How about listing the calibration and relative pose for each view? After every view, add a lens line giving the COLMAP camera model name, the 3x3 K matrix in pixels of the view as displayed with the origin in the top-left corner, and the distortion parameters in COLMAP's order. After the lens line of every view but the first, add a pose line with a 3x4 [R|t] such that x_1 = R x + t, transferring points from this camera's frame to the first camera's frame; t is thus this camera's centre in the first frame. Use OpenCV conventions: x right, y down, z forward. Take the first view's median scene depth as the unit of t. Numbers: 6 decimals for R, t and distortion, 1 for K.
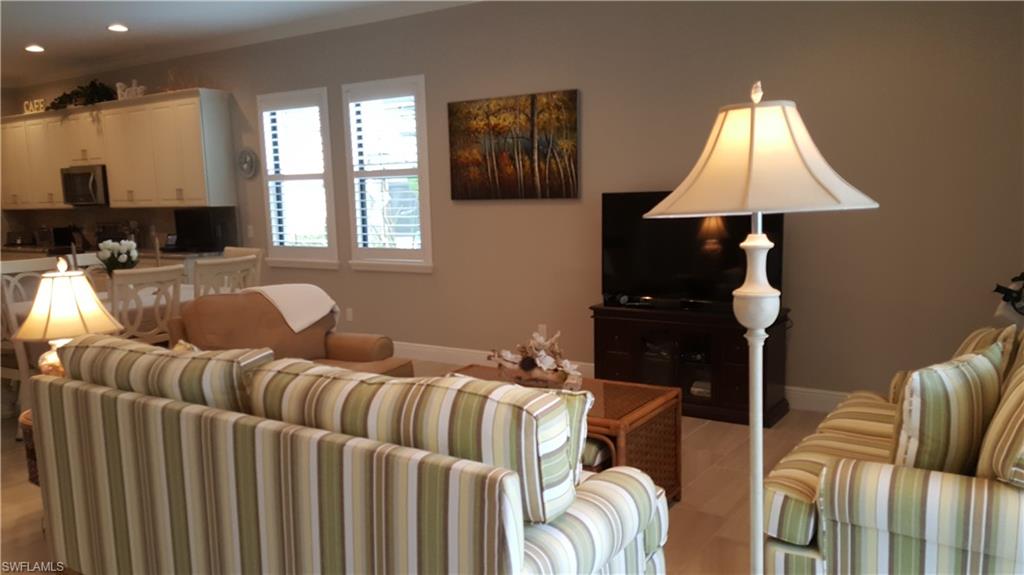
lens RADIAL K [[801.1, 0, 512.0], [0, 801.1, 287.5], [0, 0, 1]] dist [-0.001328, -0.009207]
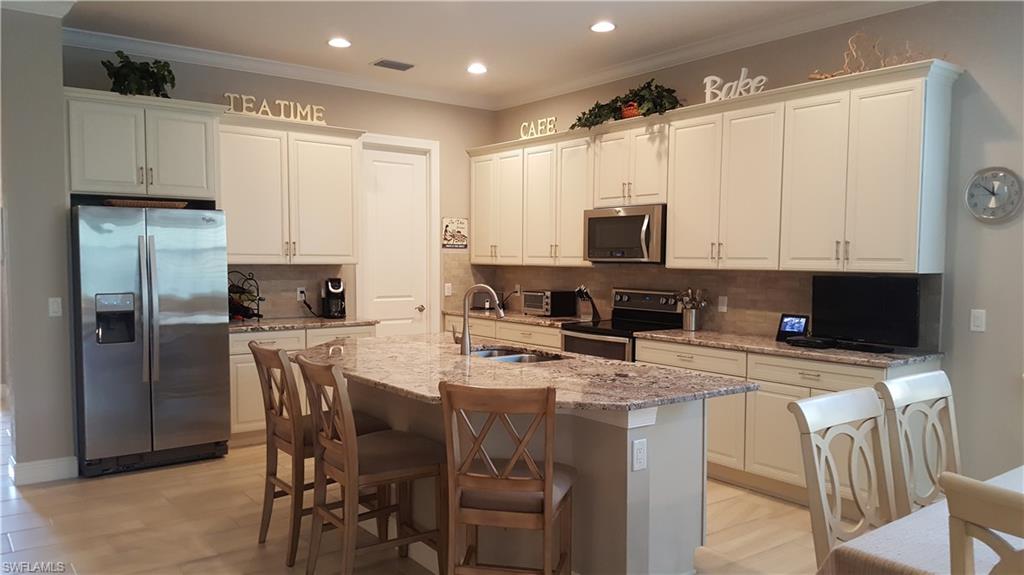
lens RADIAL K [[801.1, 0, 512.0], [0, 801.1, 287.5], [0, 0, 1]] dist [-0.001328, -0.009207]
pose [[0.936658, 0.040077, -0.347945, -0.393904], [-0.065970, 0.995838, -0.062888, -0.033458], [0.343976, 0.081859, 0.935403, 0.339534]]
